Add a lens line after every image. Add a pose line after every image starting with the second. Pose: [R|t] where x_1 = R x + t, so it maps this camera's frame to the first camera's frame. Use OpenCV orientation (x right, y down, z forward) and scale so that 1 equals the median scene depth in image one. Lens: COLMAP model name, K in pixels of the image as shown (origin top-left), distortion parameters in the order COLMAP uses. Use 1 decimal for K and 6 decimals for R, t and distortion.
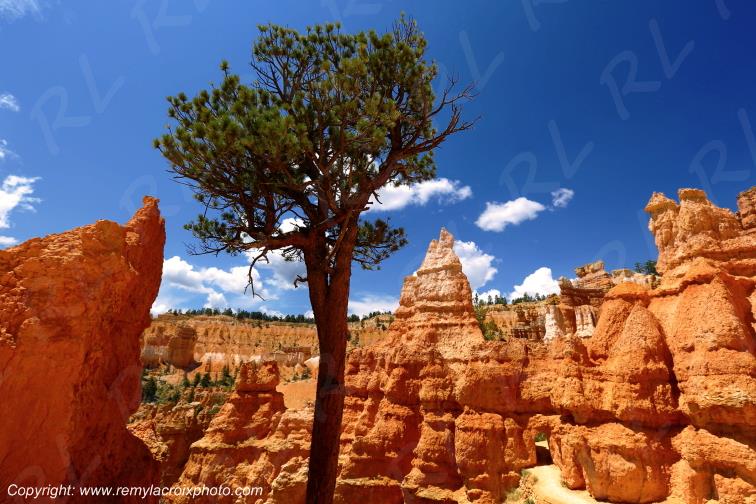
lens RADIAL K [[349.7, 0, 377.3], [0, 349.7, 248.9], [0, 0, 1]] dist [-0.033253, 0.000966]
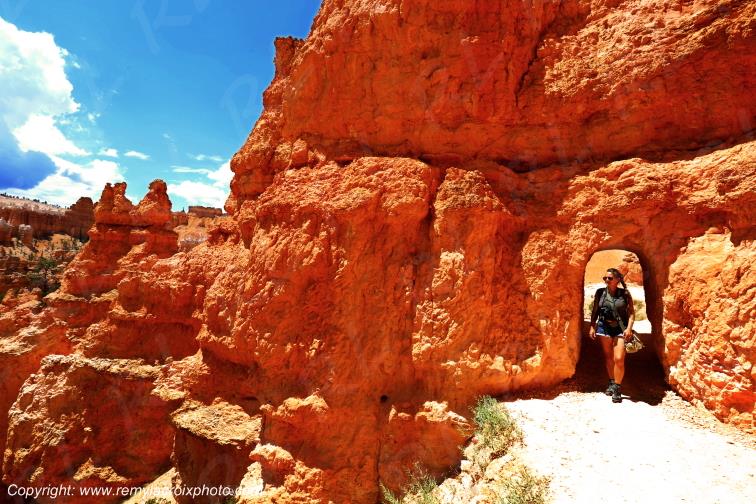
lens RADIAL K [[349.7, 0, 377.1], [0, 349.7, 255.0], [0, 0, 1]] dist [-0.033253, 0.000966]
pose [[0.984014, 0.033013, -0.175007, 0.363465], [0.020431, 0.955255, 0.295078, 0.468253], [0.176918, -0.293937, 0.939309, 0.767179]]
